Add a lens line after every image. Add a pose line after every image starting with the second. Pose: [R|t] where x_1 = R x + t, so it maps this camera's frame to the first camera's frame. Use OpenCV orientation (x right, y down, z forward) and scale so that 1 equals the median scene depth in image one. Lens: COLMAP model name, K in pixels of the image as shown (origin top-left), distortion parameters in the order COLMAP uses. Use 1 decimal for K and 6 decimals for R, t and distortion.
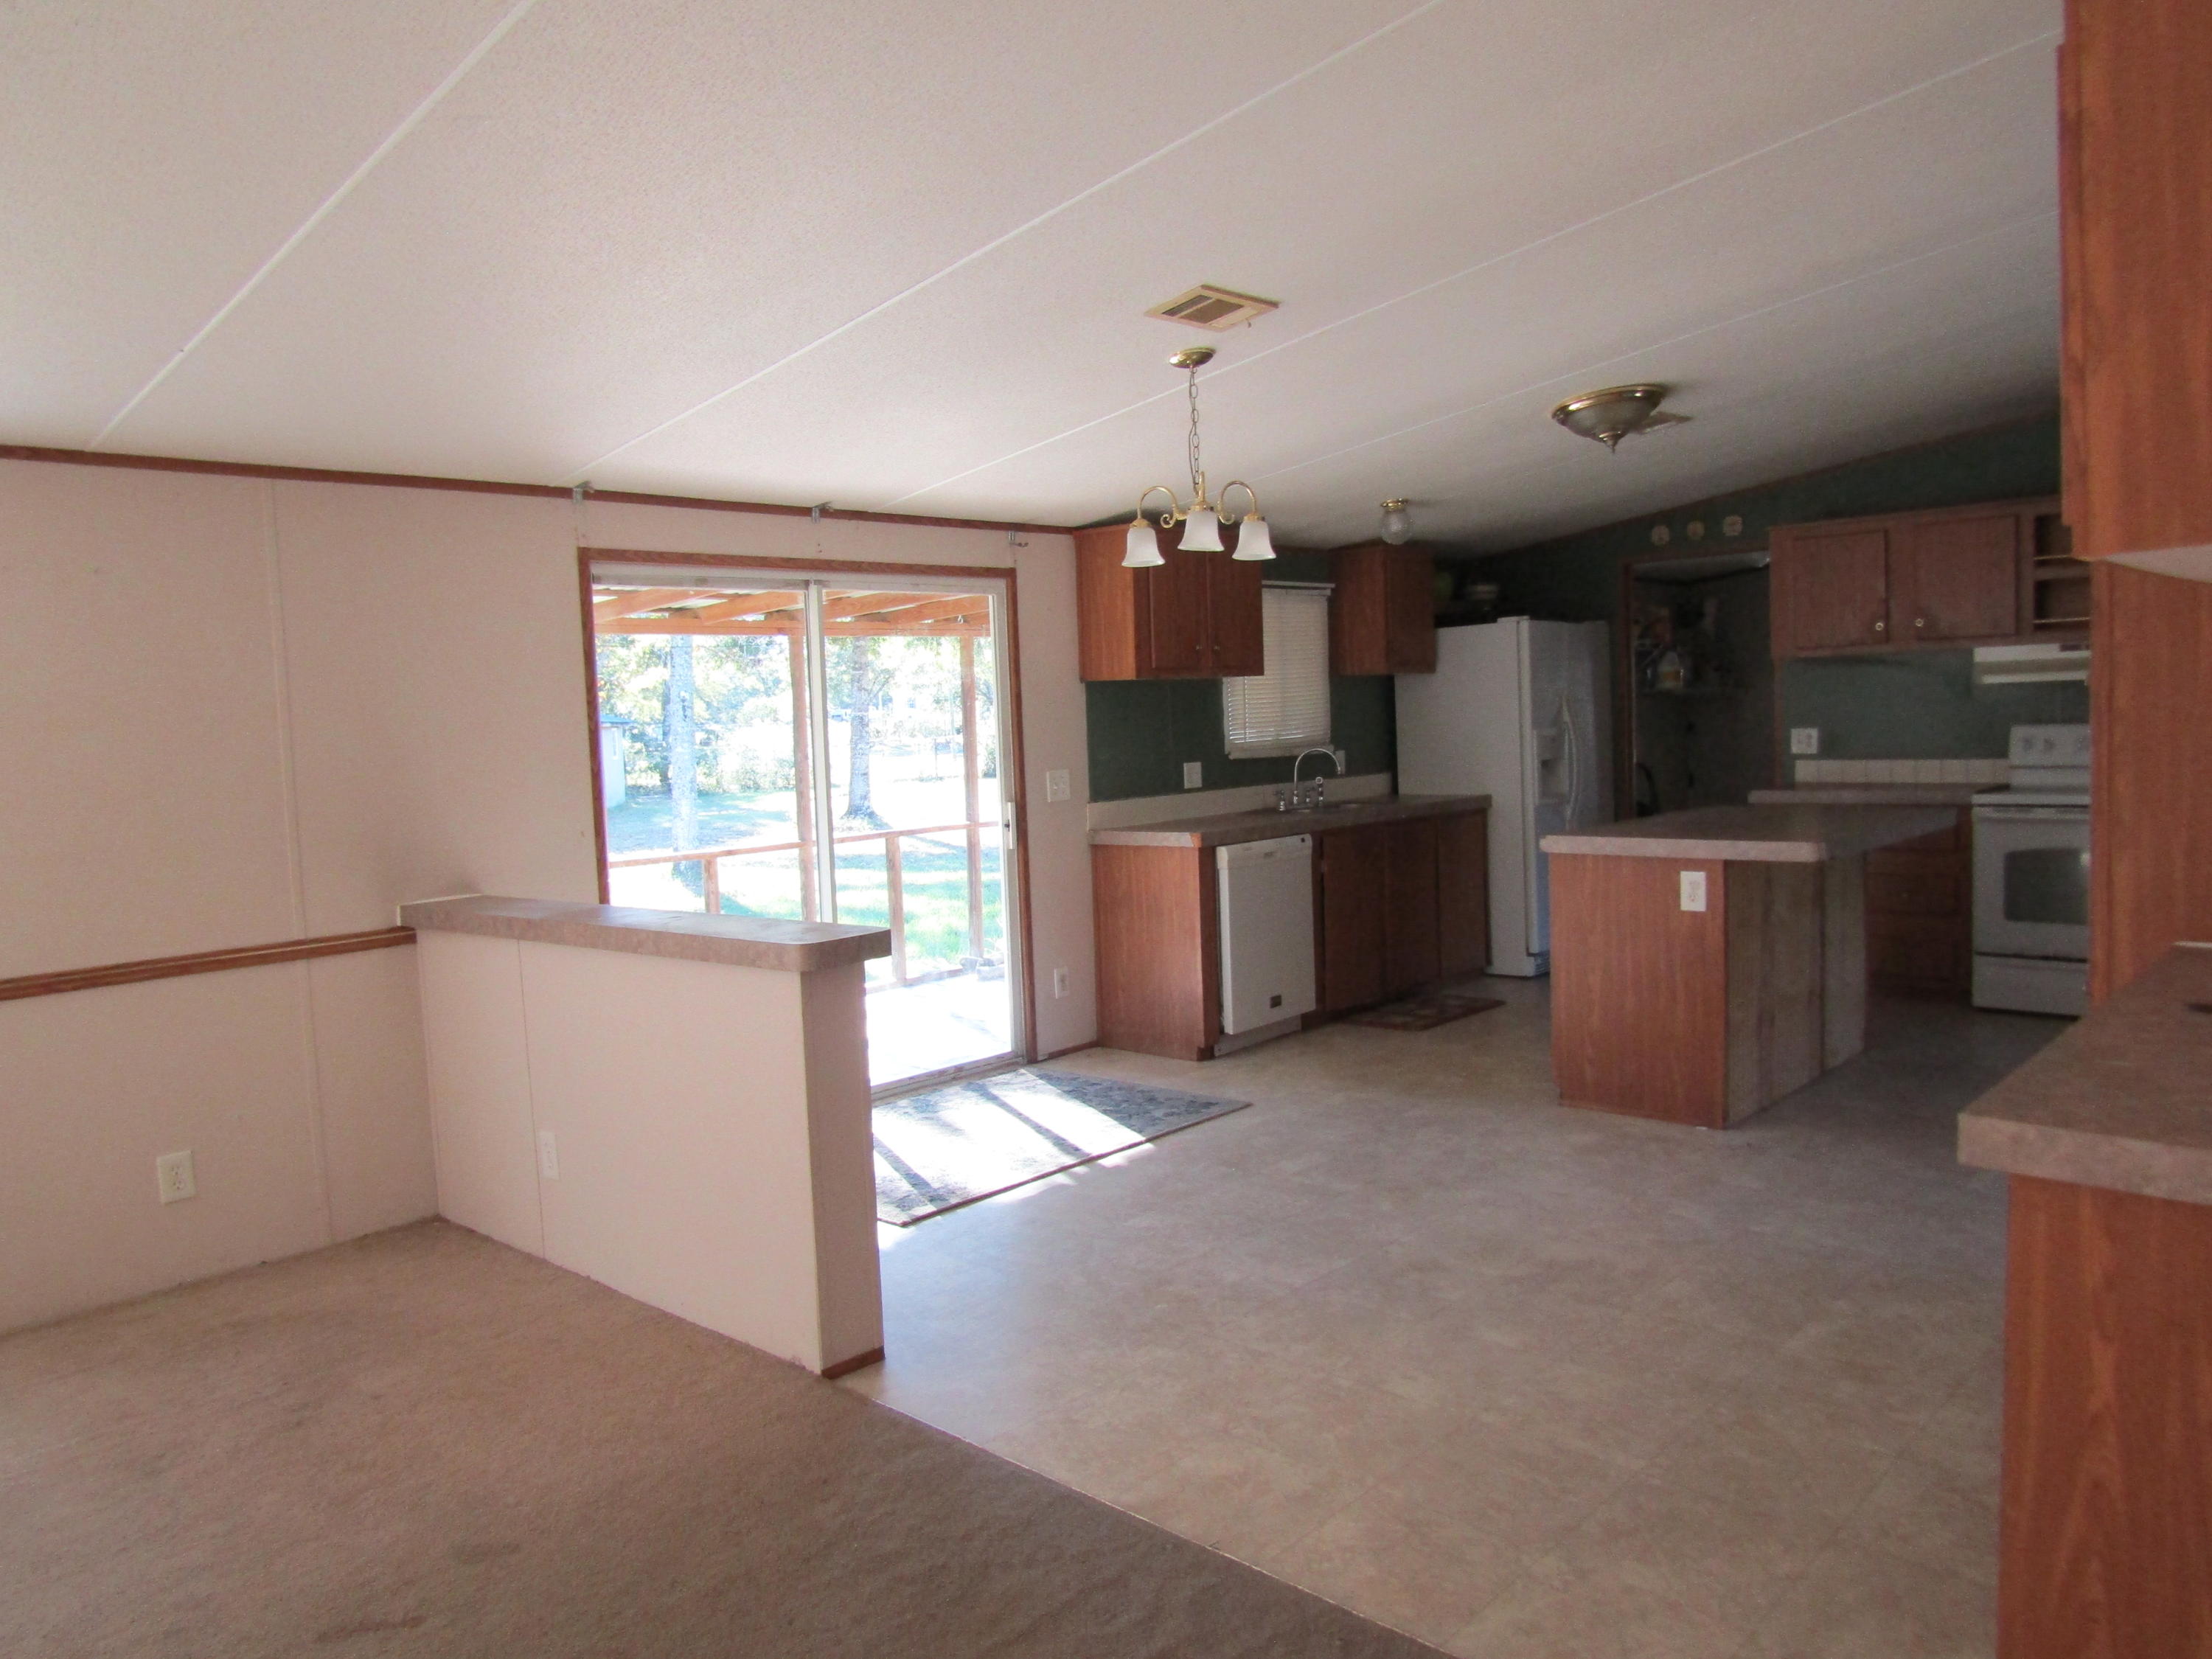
lens RADIAL K [[1565.0, 0, 1113.2], [0, 1565.0, 827.8], [0, 0, 1]] dist [-0.018017, 0.006529]
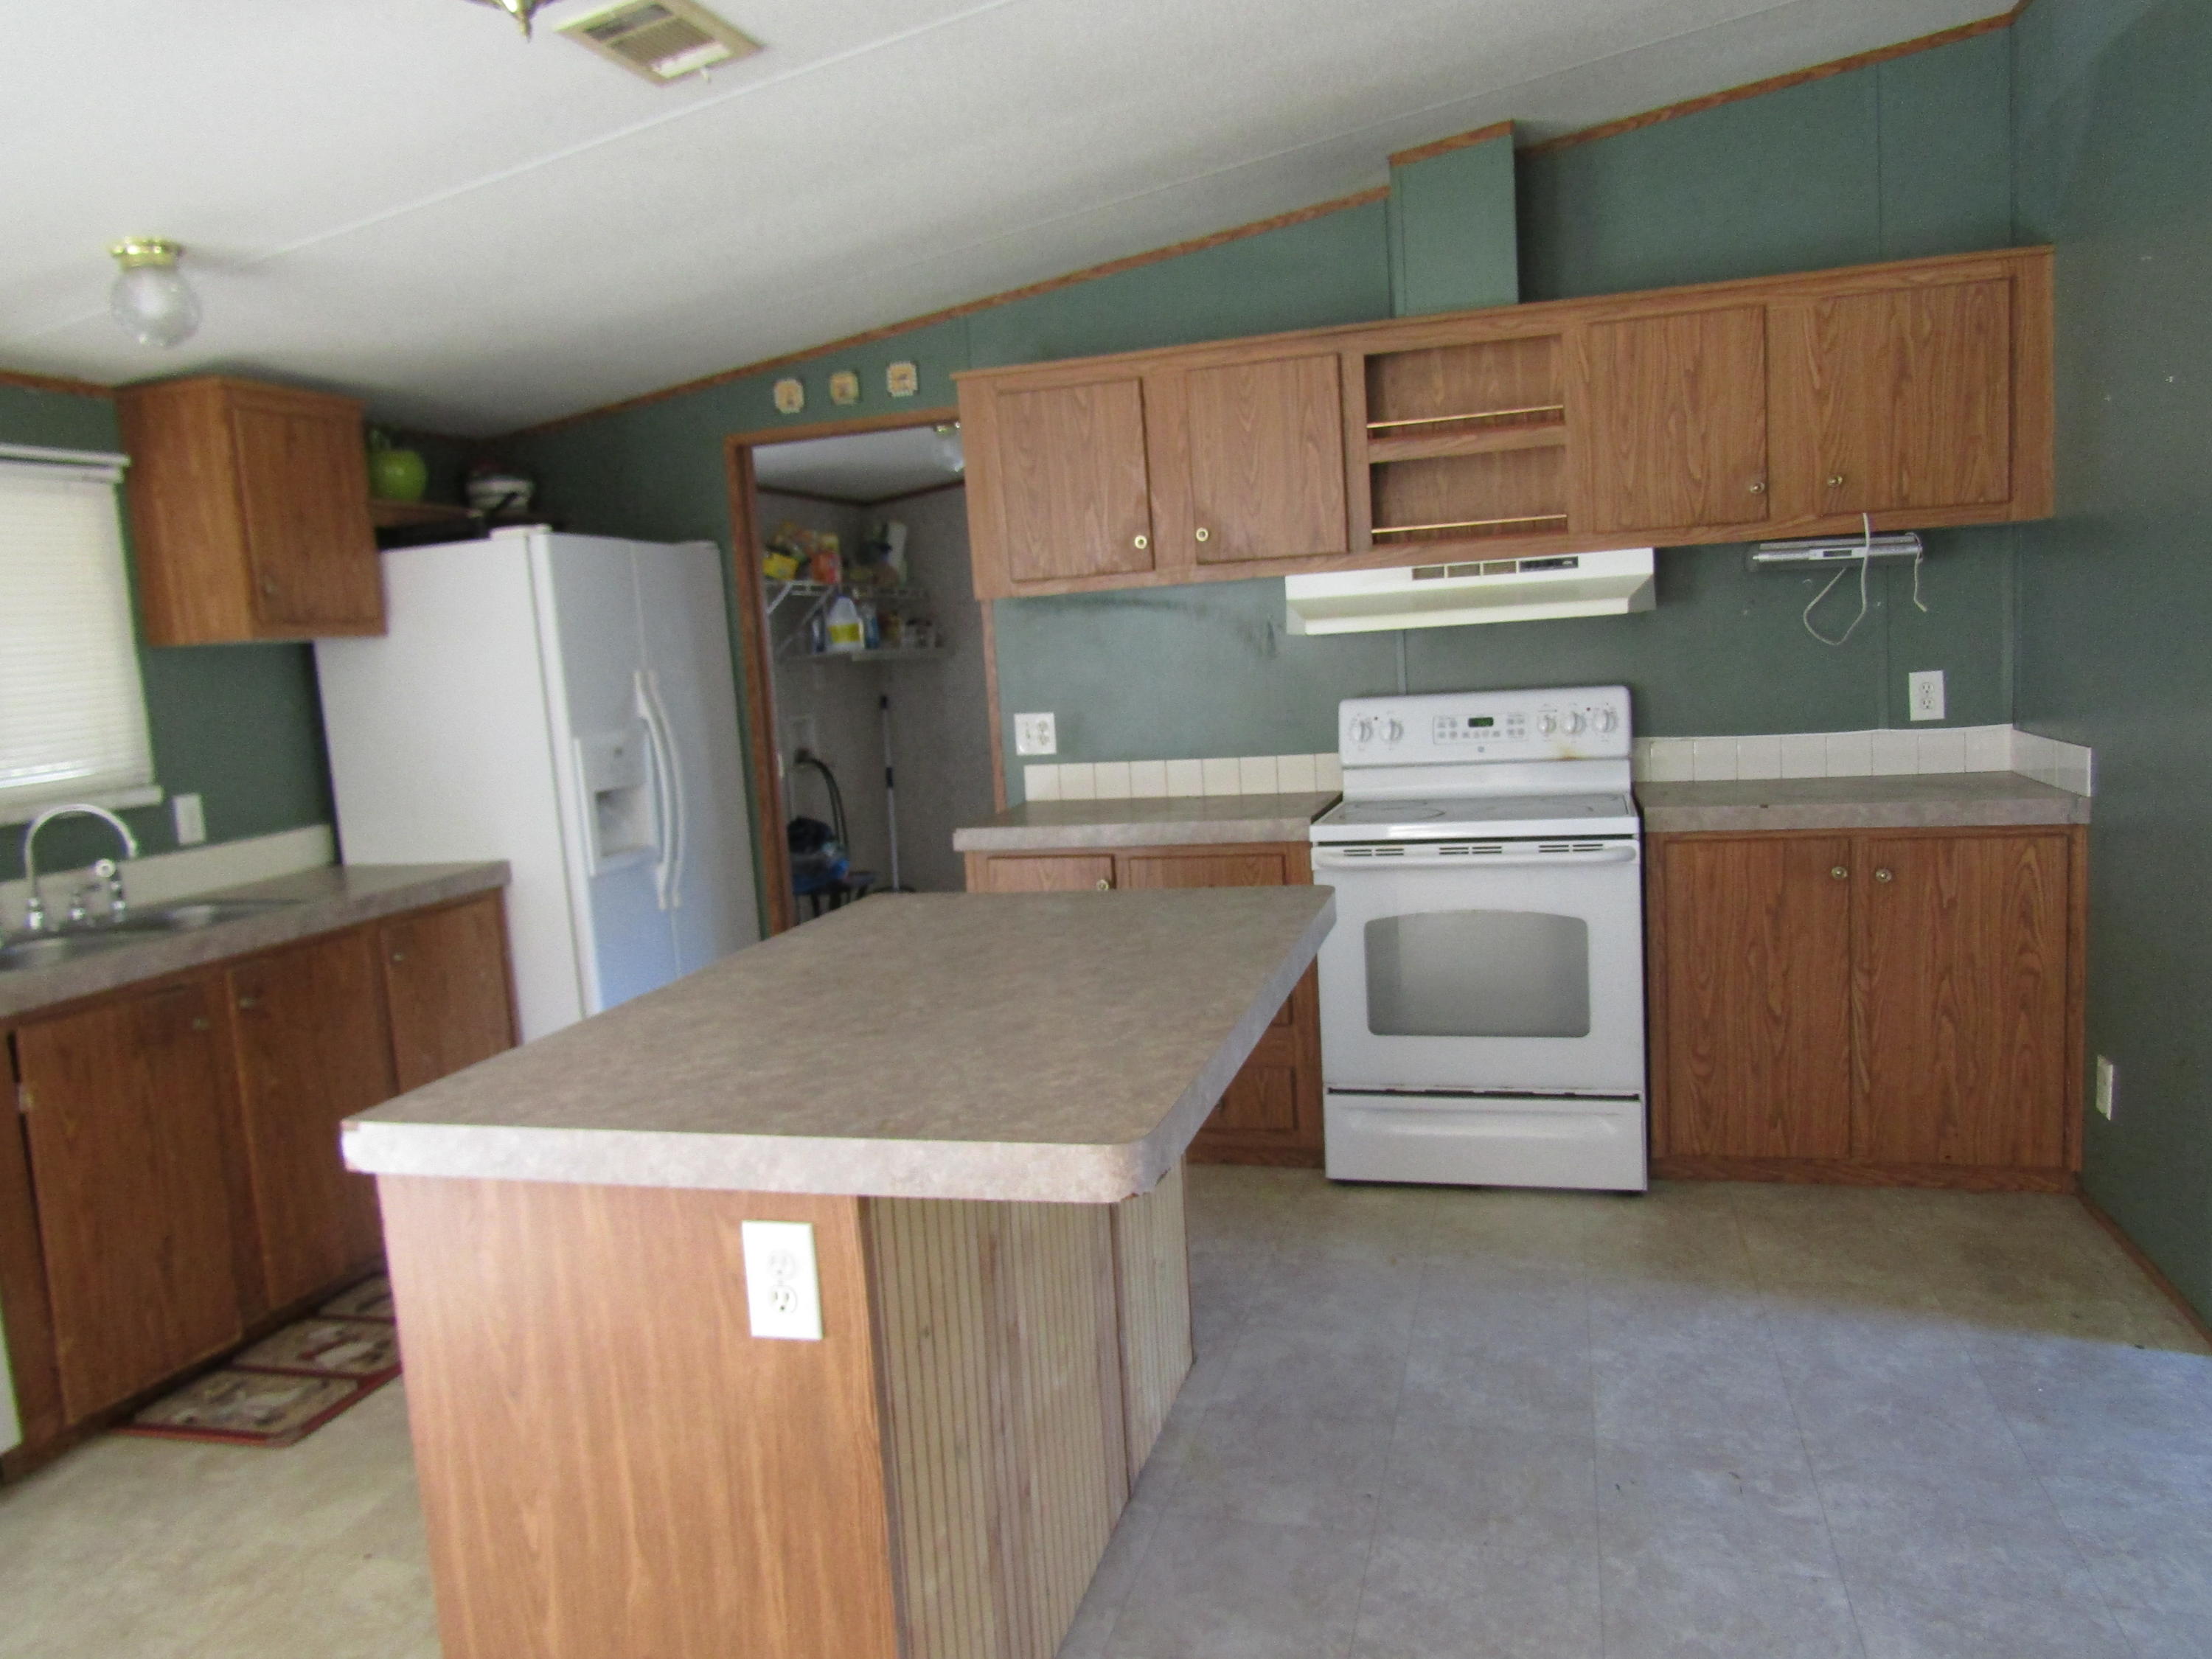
lens RADIAL K [[1565.0, 0, 1114.8], [0, 1565.0, 826.2], [0, 0, 1]] dist [-0.018017, 0.006529]
pose [[0.888380, -0.074726, 0.452987, 0.222897], [0.063671, 0.997184, 0.039630, -0.049459], [-0.454673, -0.006364, 0.890636, 0.514093]]
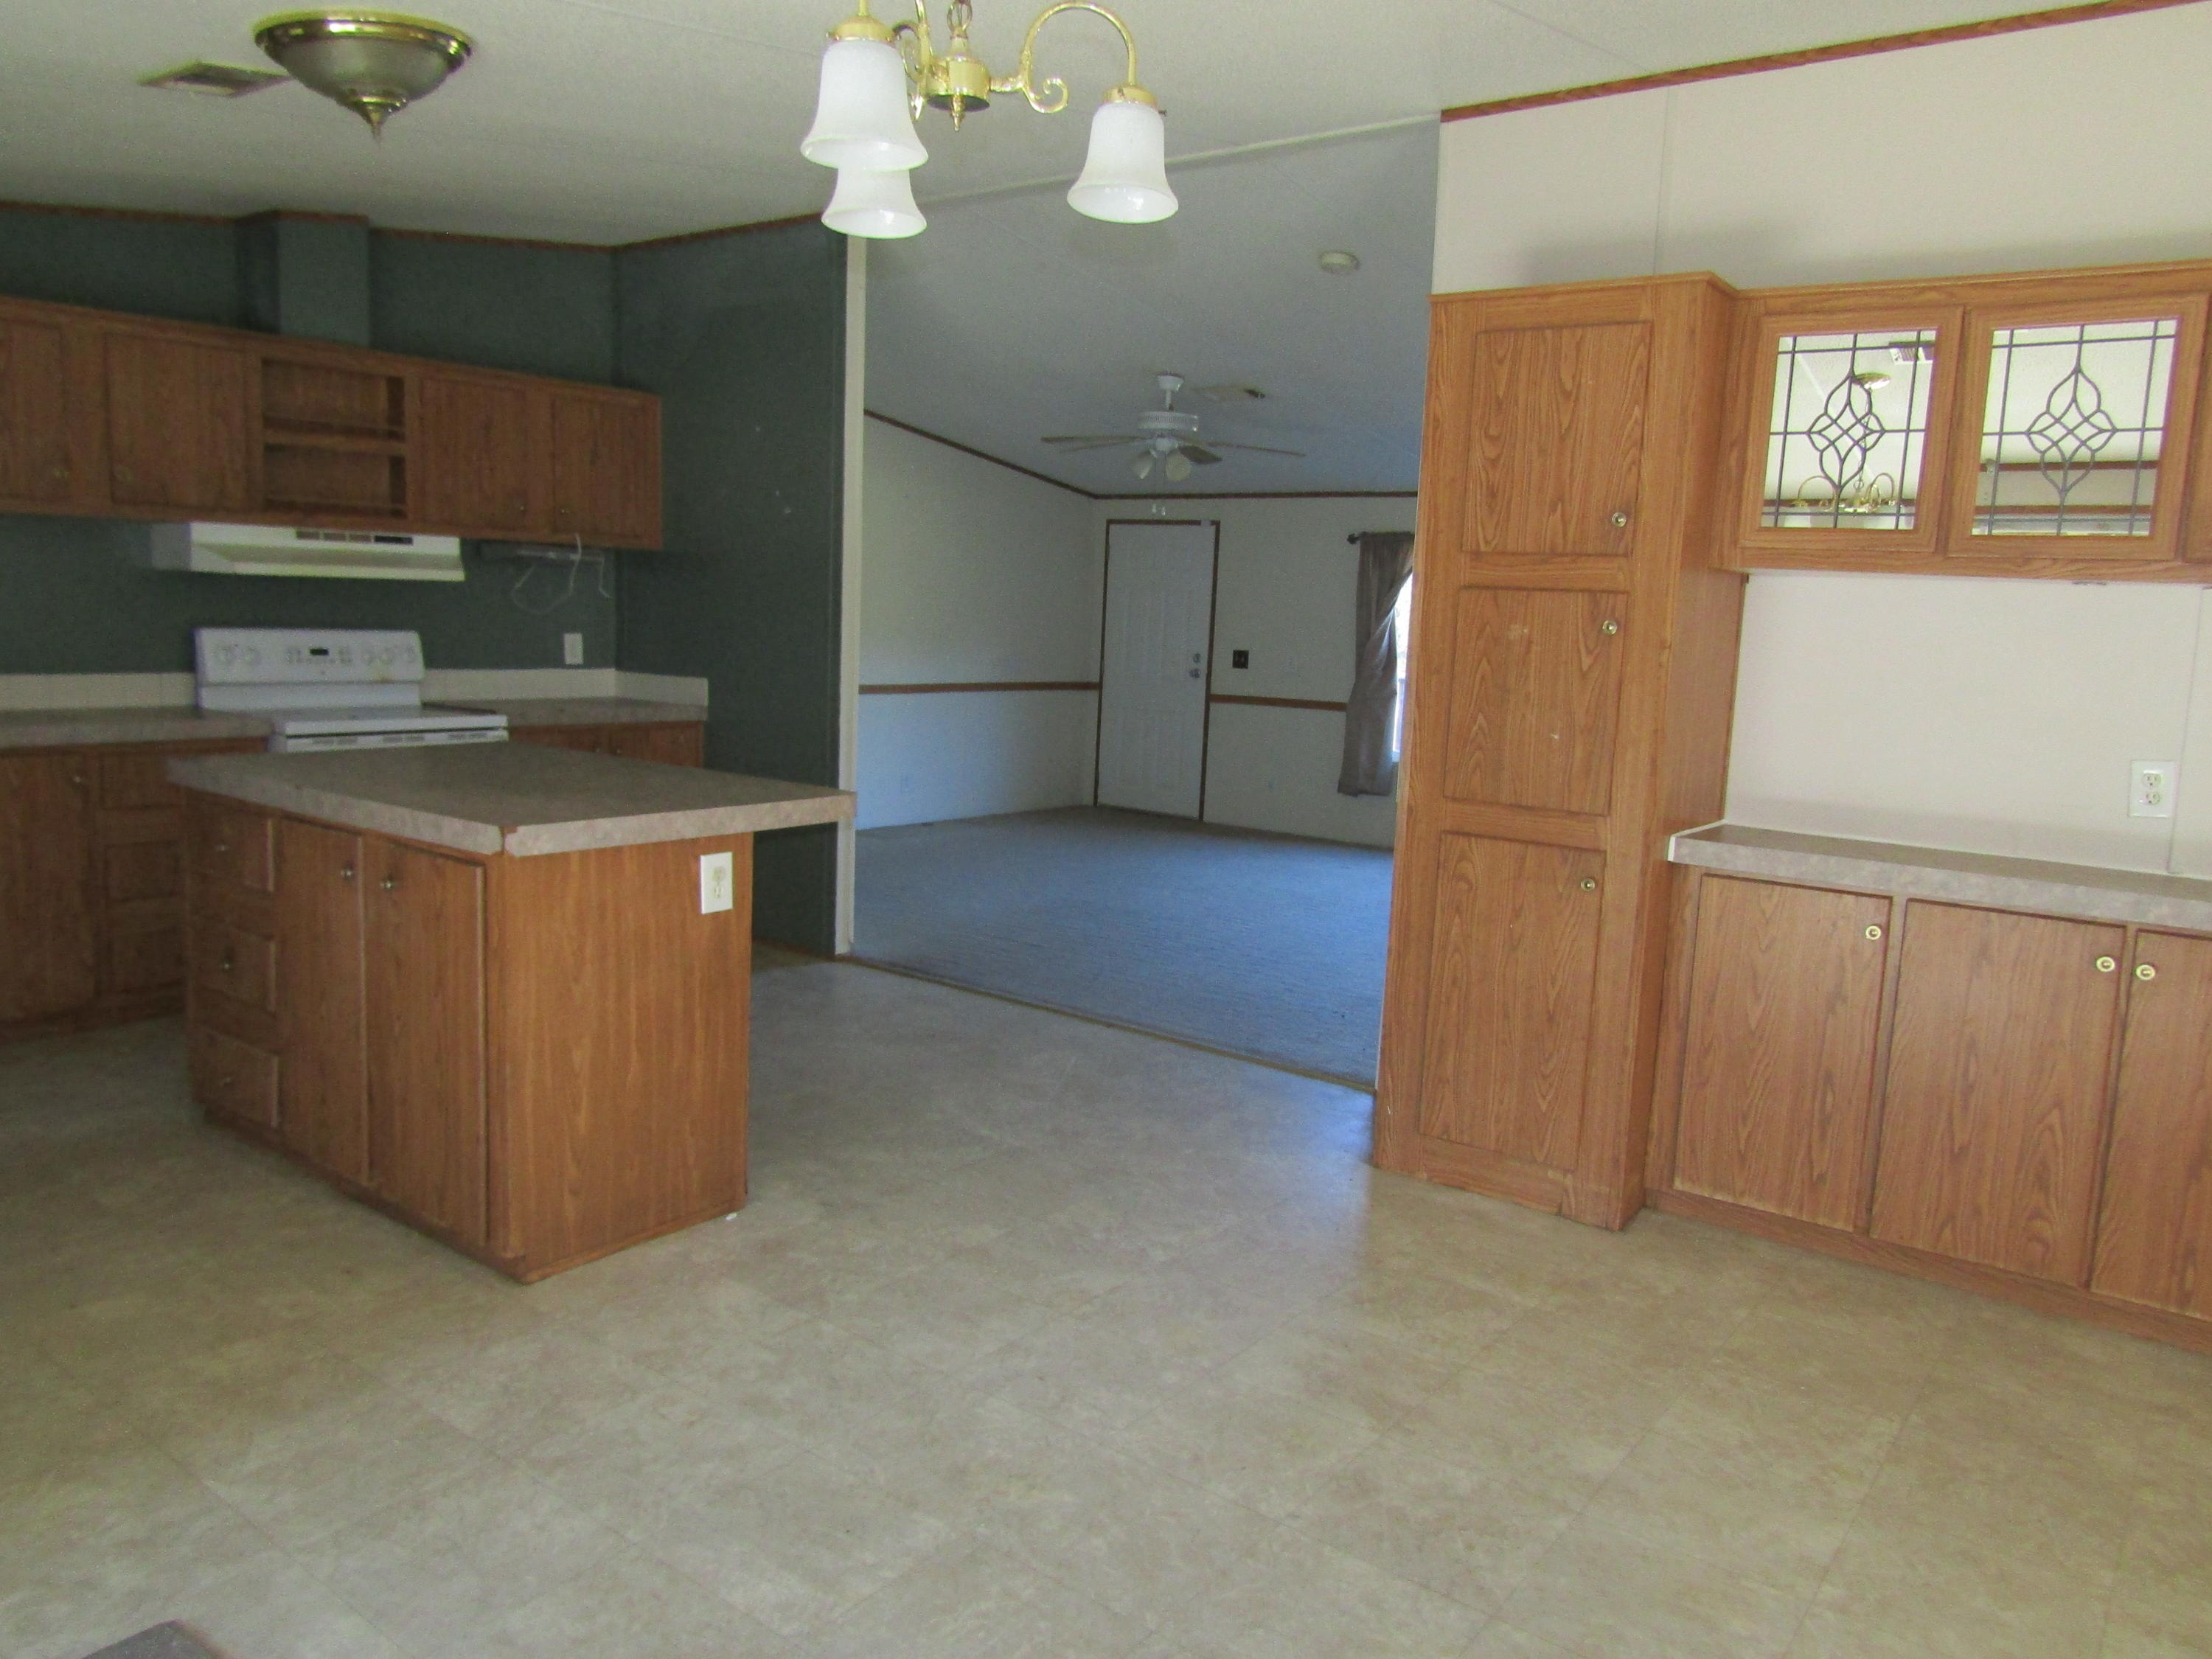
lens RADIAL K [[1565.0, 0, 1091.6], [0, 1565.0, 825.0], [0, 0, 1]] dist [-0.018017, 0.006529]
pose [[-0.093946, -0.104627, 0.990064, -0.240299], [0.037270, 0.993396, 0.108515, -0.039887], [-0.994879, 0.047095, -0.089426, 0.686577]]
